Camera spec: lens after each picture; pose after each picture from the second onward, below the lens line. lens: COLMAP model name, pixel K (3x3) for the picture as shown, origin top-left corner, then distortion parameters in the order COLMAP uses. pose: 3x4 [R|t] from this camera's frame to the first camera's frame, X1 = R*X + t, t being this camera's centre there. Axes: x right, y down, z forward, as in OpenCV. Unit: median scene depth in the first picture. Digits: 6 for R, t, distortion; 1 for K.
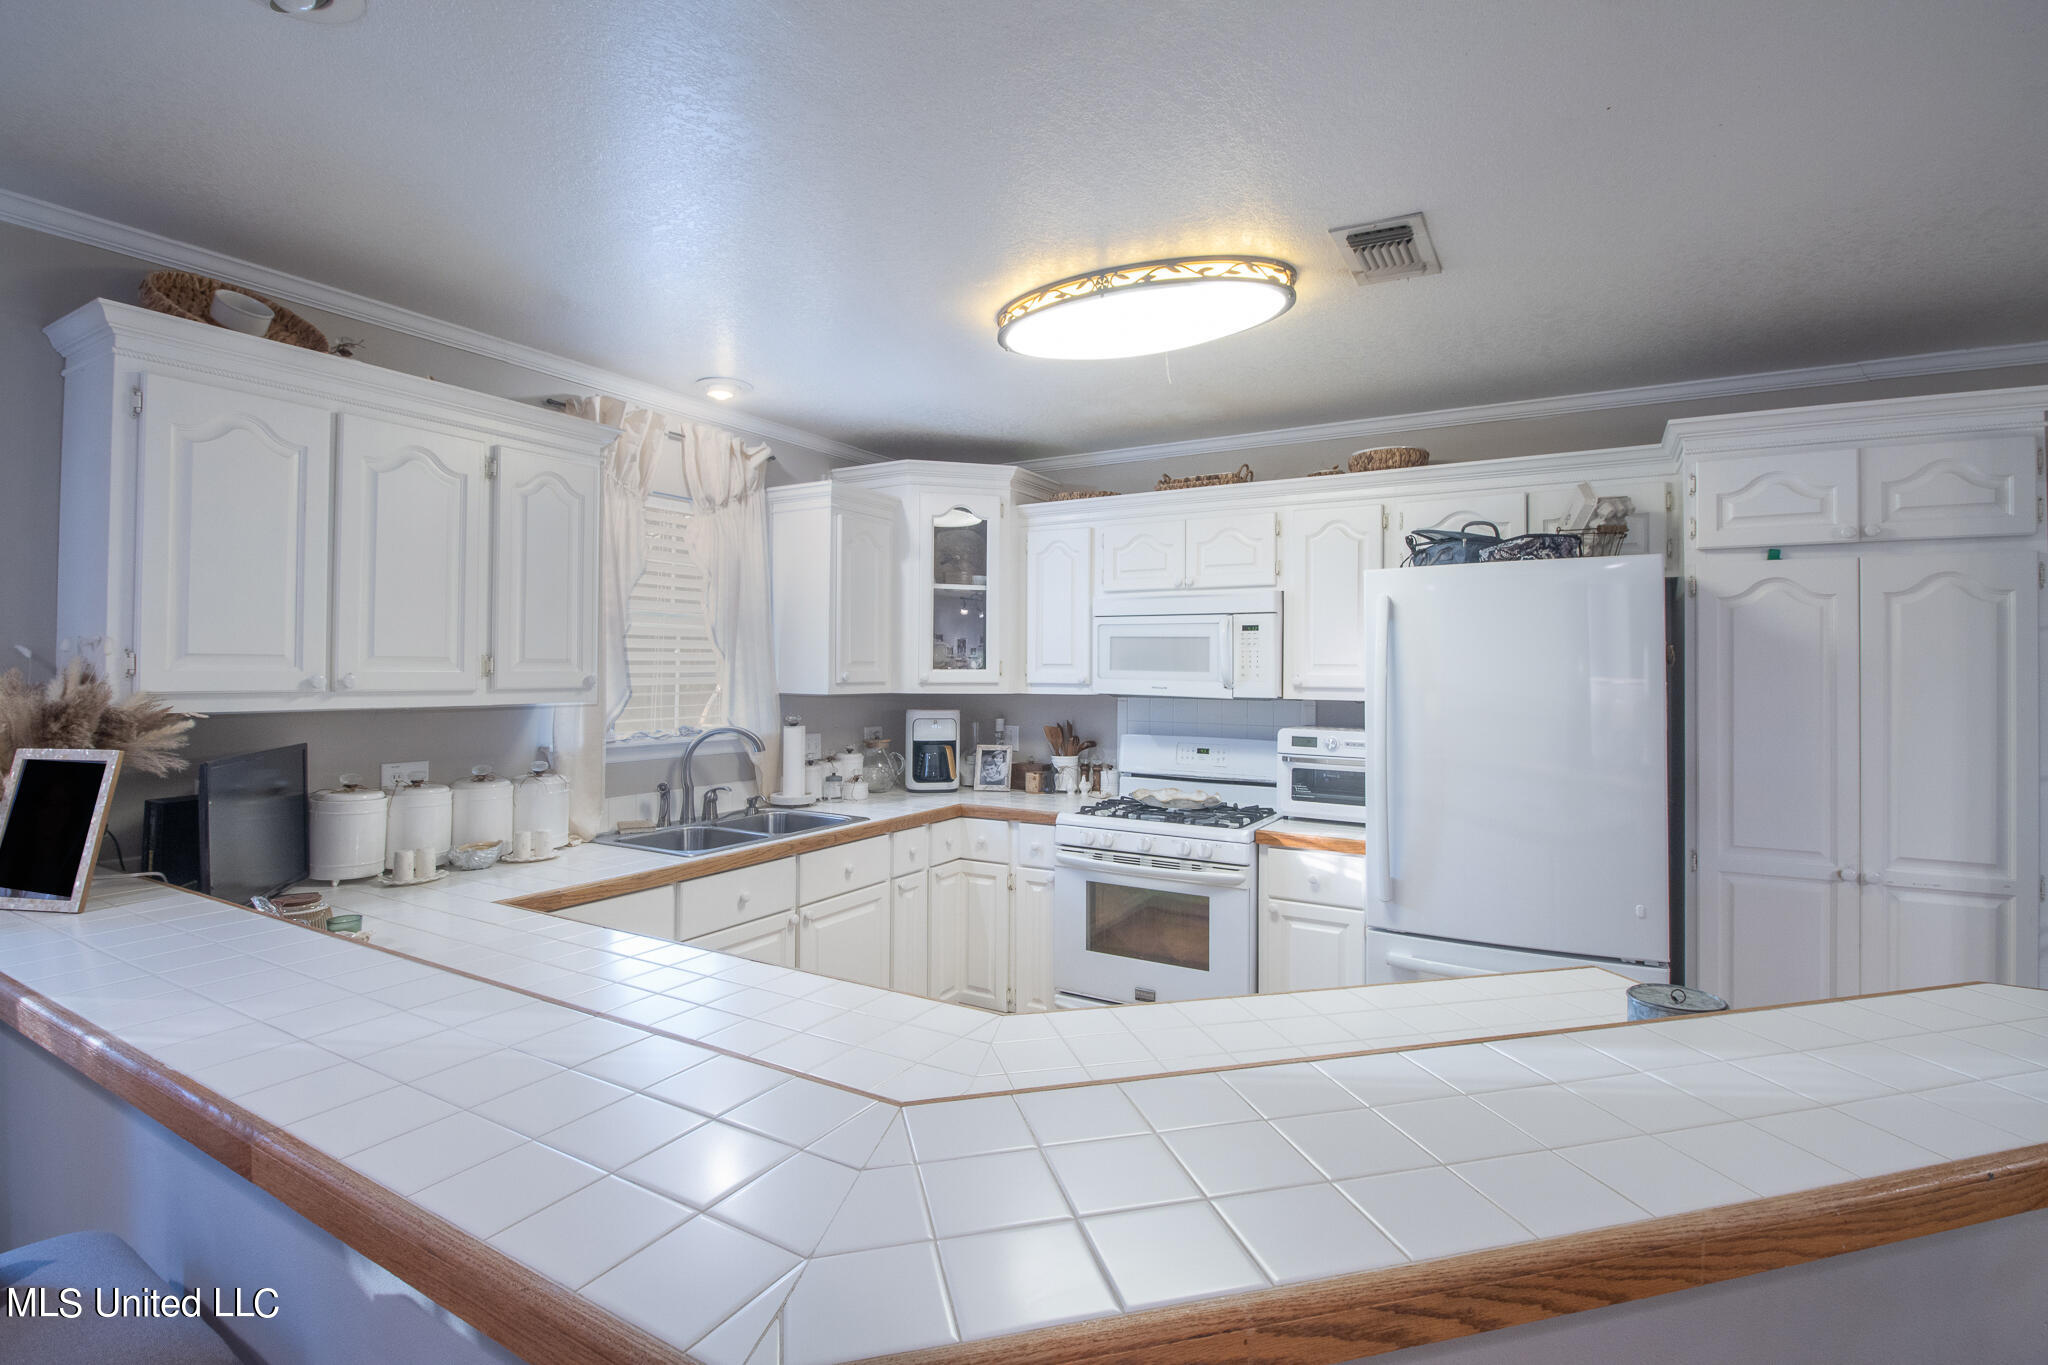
lens RADIAL K [[956.3, 0, 1022.8], [0, 956.3, 662.3], [0, 0, 1]] dist [0.002360, -0.012405]
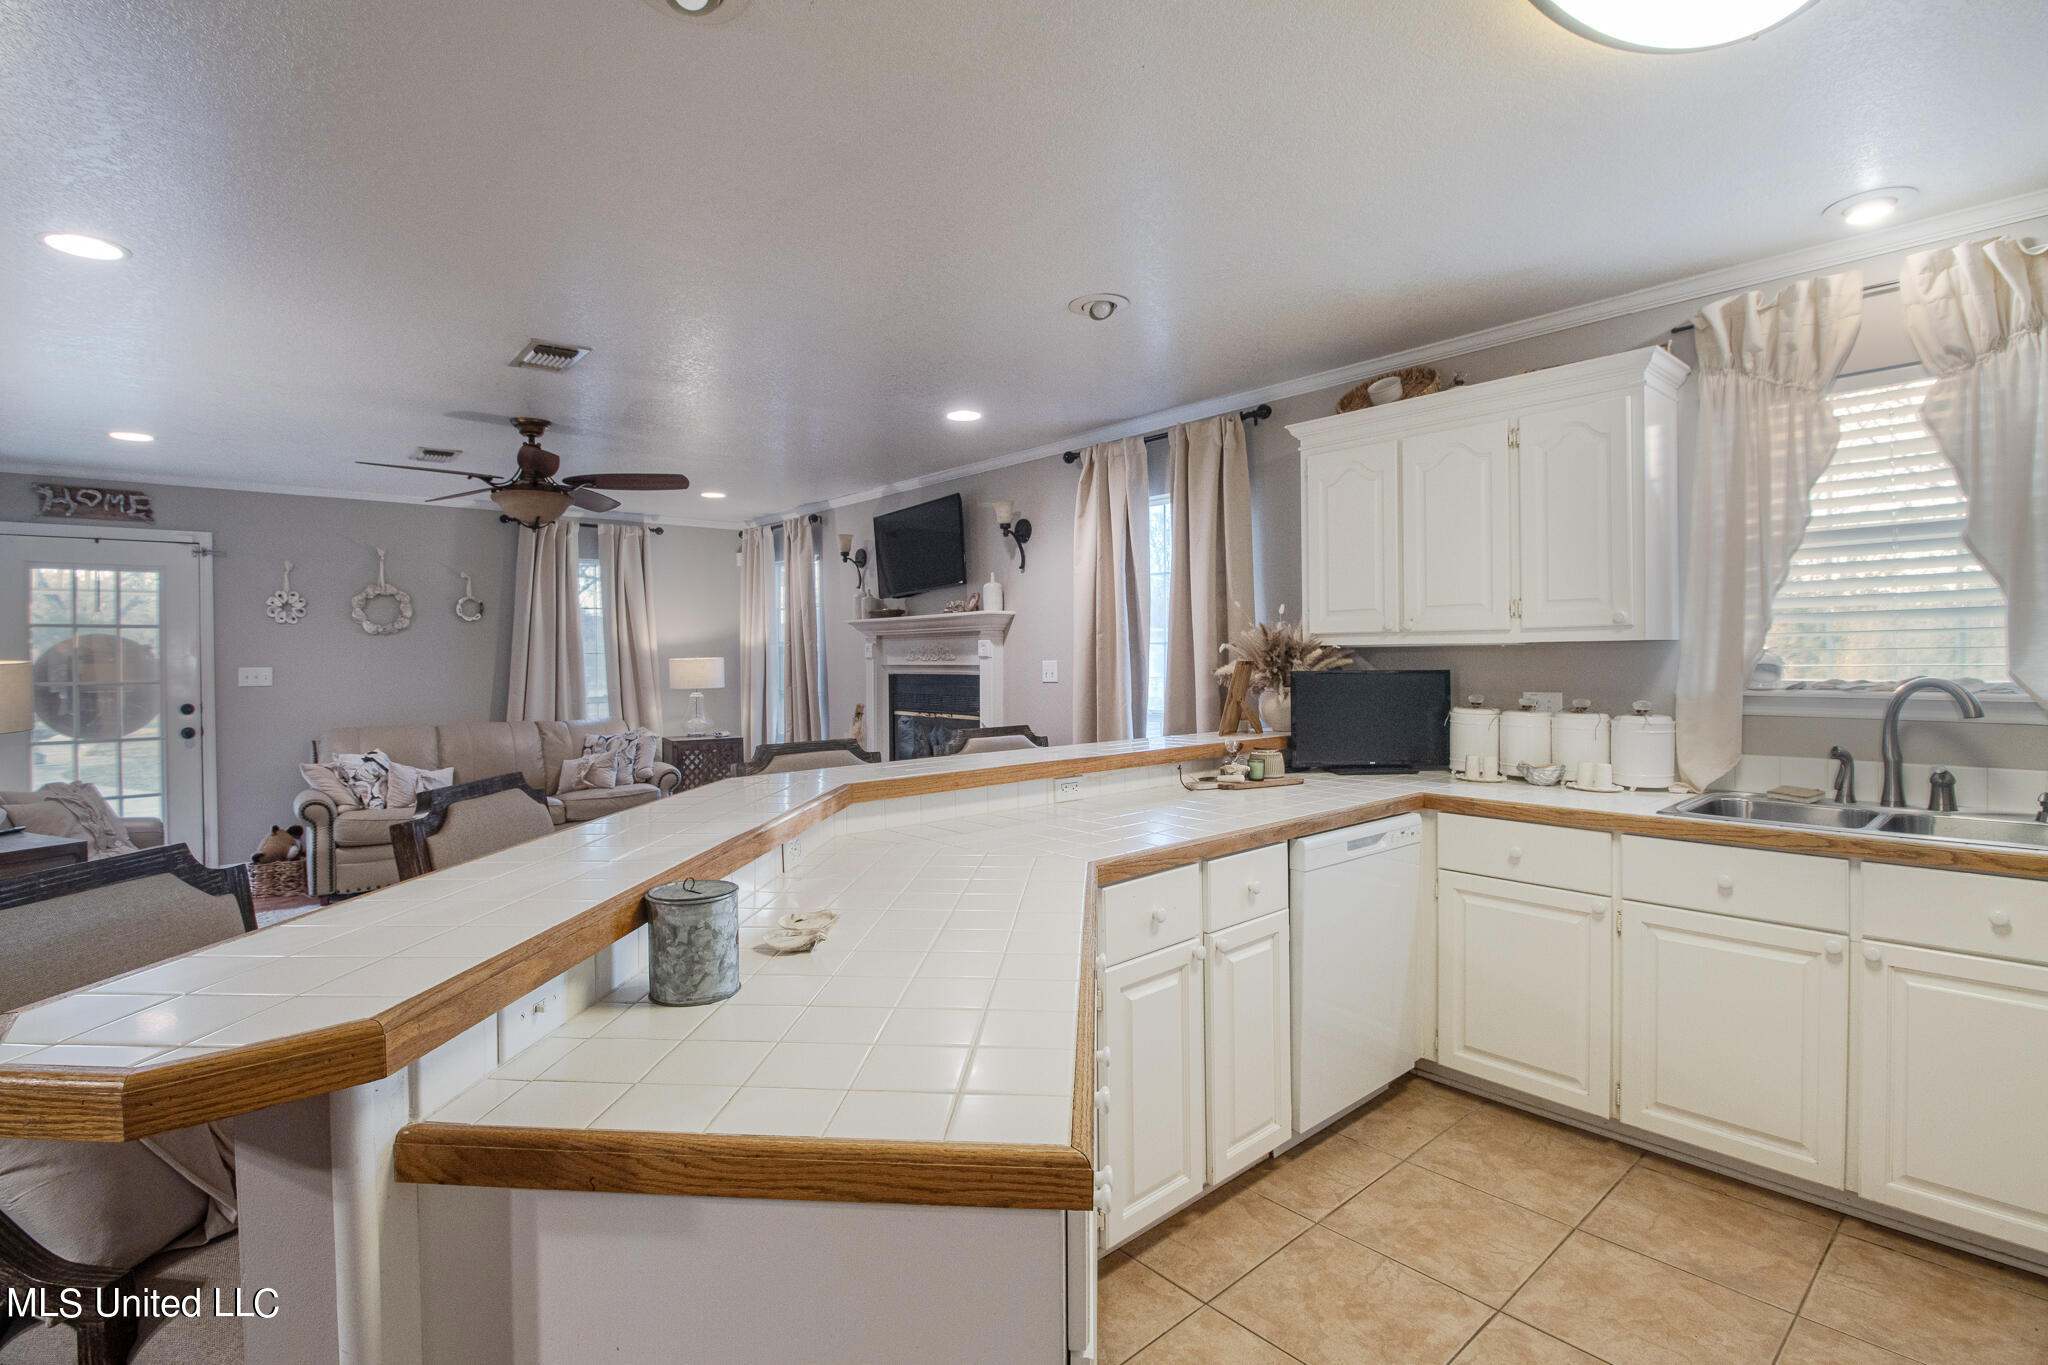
lens RADIAL K [[956.3, 0, 1022.8], [0, 956.3, 662.3], [0, 0, 1]] dist [0.002360, -0.012405]
pose [[-0.316279, 0.003254, -0.948661, 0.538151], [0.016049, 0.999869, -0.001921, 0.044933], [0.948530, -0.015833, -0.316290, 0.582978]]
